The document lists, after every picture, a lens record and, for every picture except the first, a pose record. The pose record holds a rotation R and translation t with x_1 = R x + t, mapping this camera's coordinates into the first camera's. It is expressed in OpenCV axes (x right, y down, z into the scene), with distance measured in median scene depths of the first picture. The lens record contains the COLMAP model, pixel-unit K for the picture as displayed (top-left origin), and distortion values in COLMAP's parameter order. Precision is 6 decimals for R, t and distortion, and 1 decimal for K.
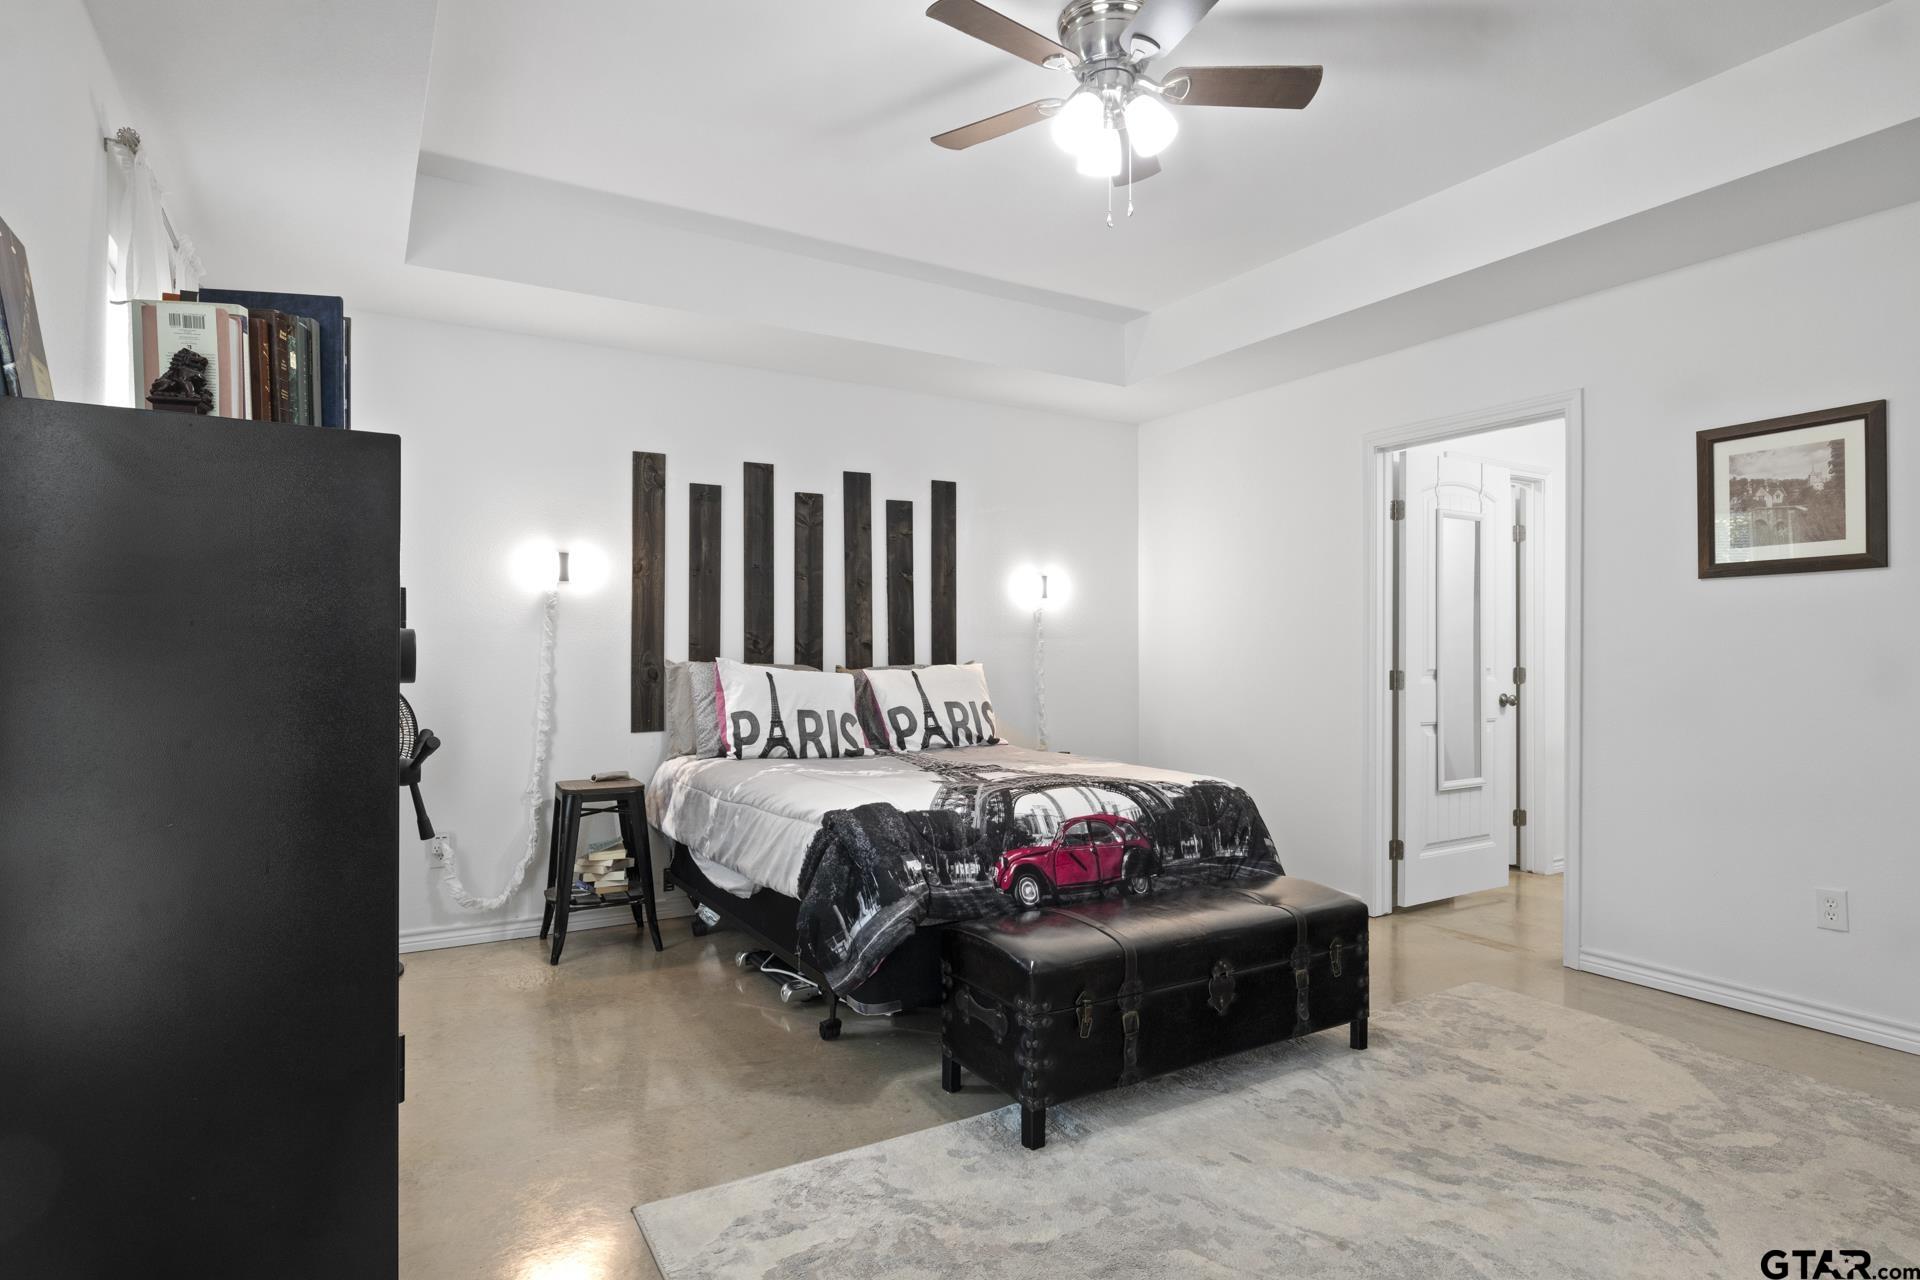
lens RADIAL K [[1019.2, 0, 970.1], [0, 1019.2, 653.9], [0, 0, 1]] dist [-0.011960, 0.000550]
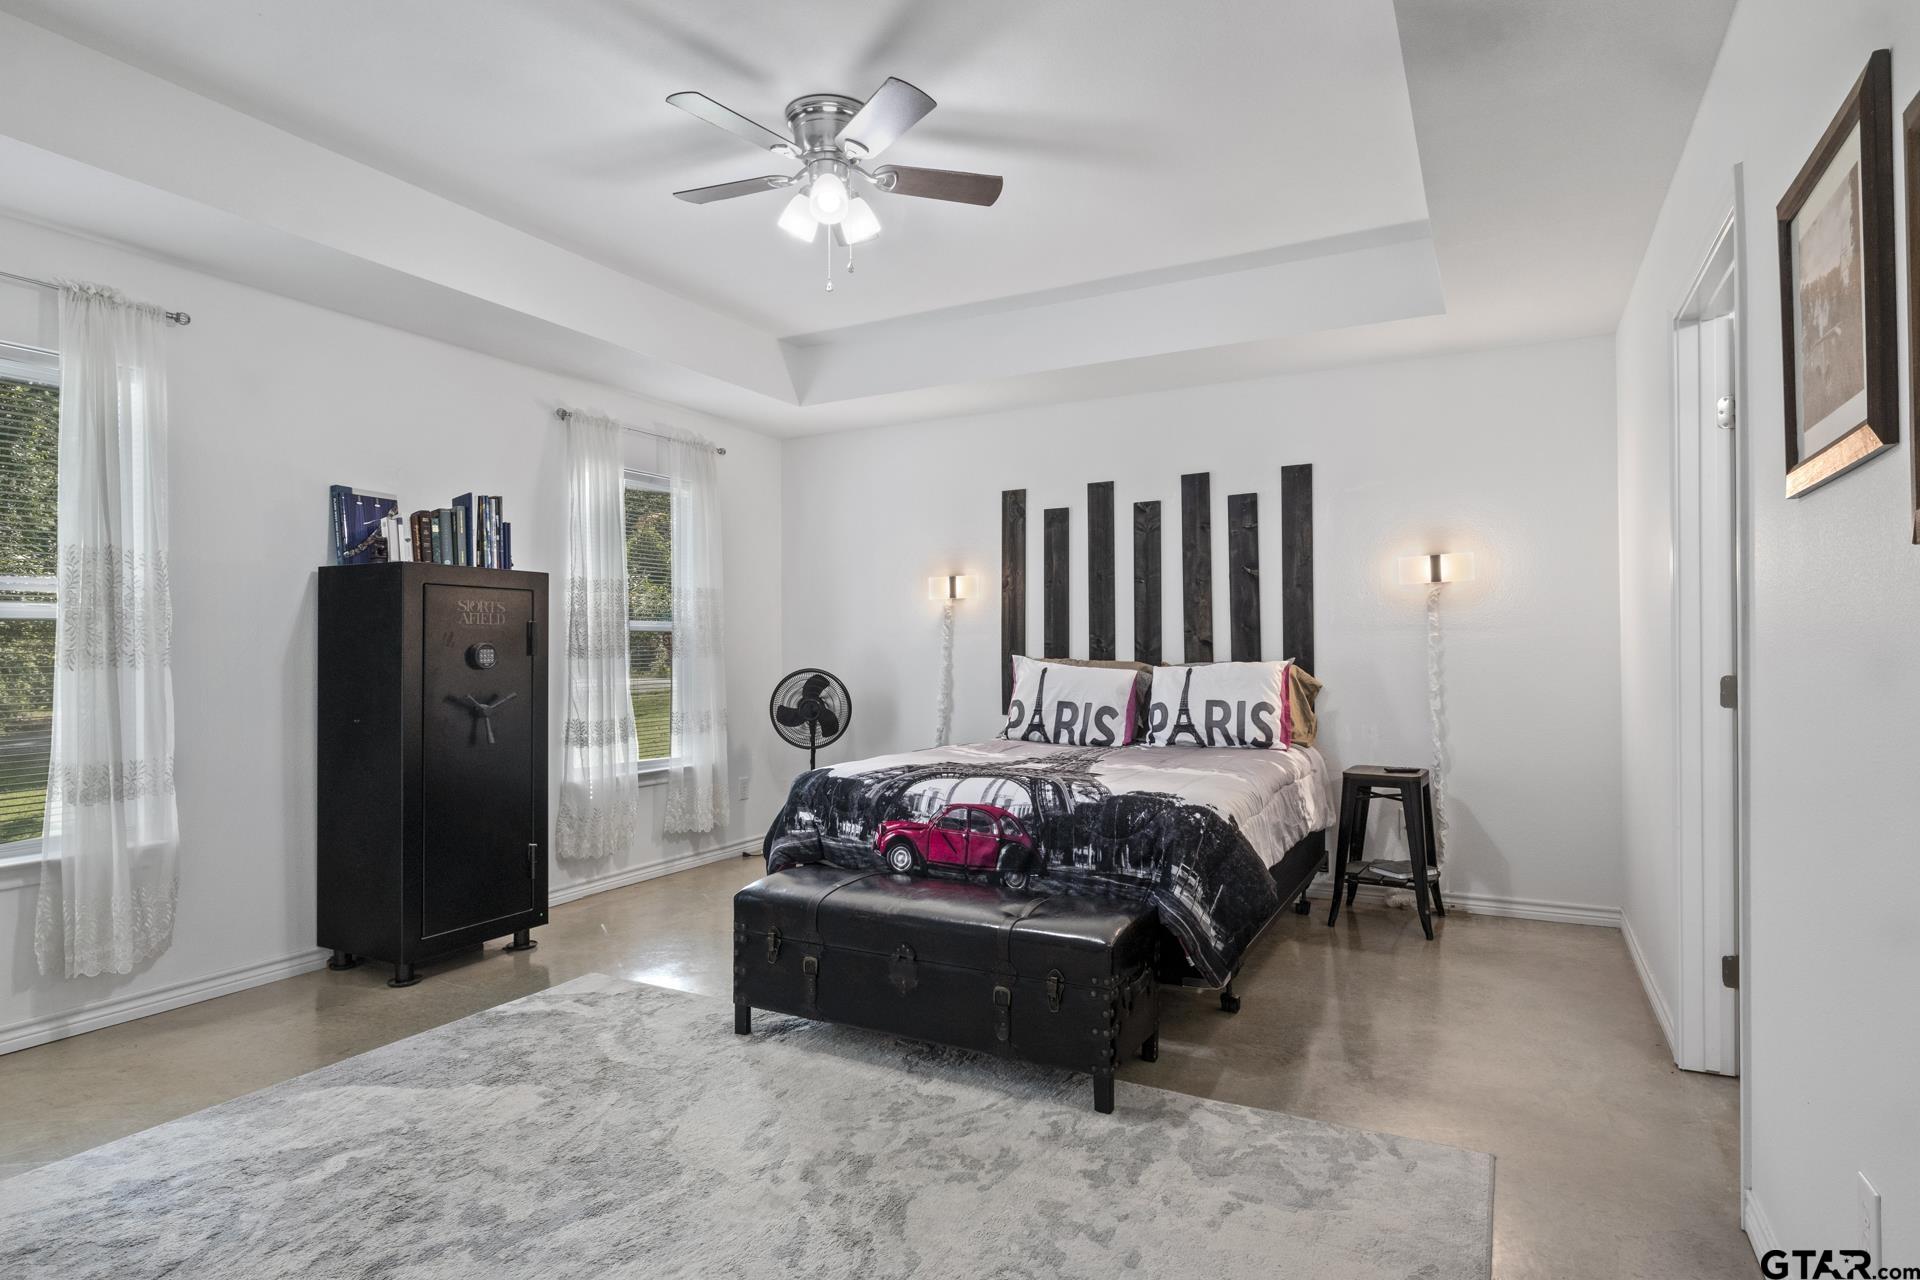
lens RADIAL K [[1019.2, 0, 973.0], [0, 1019.2, 639.4], [0, 0, 1]] dist [-0.011960, 0.000550]
pose [[0.524872, -0.011889, -0.851098, 1.011163], [0.004950, 0.999928, -0.010915, -0.002671], [0.851167, 0.001516, 0.524893, 0.429986]]
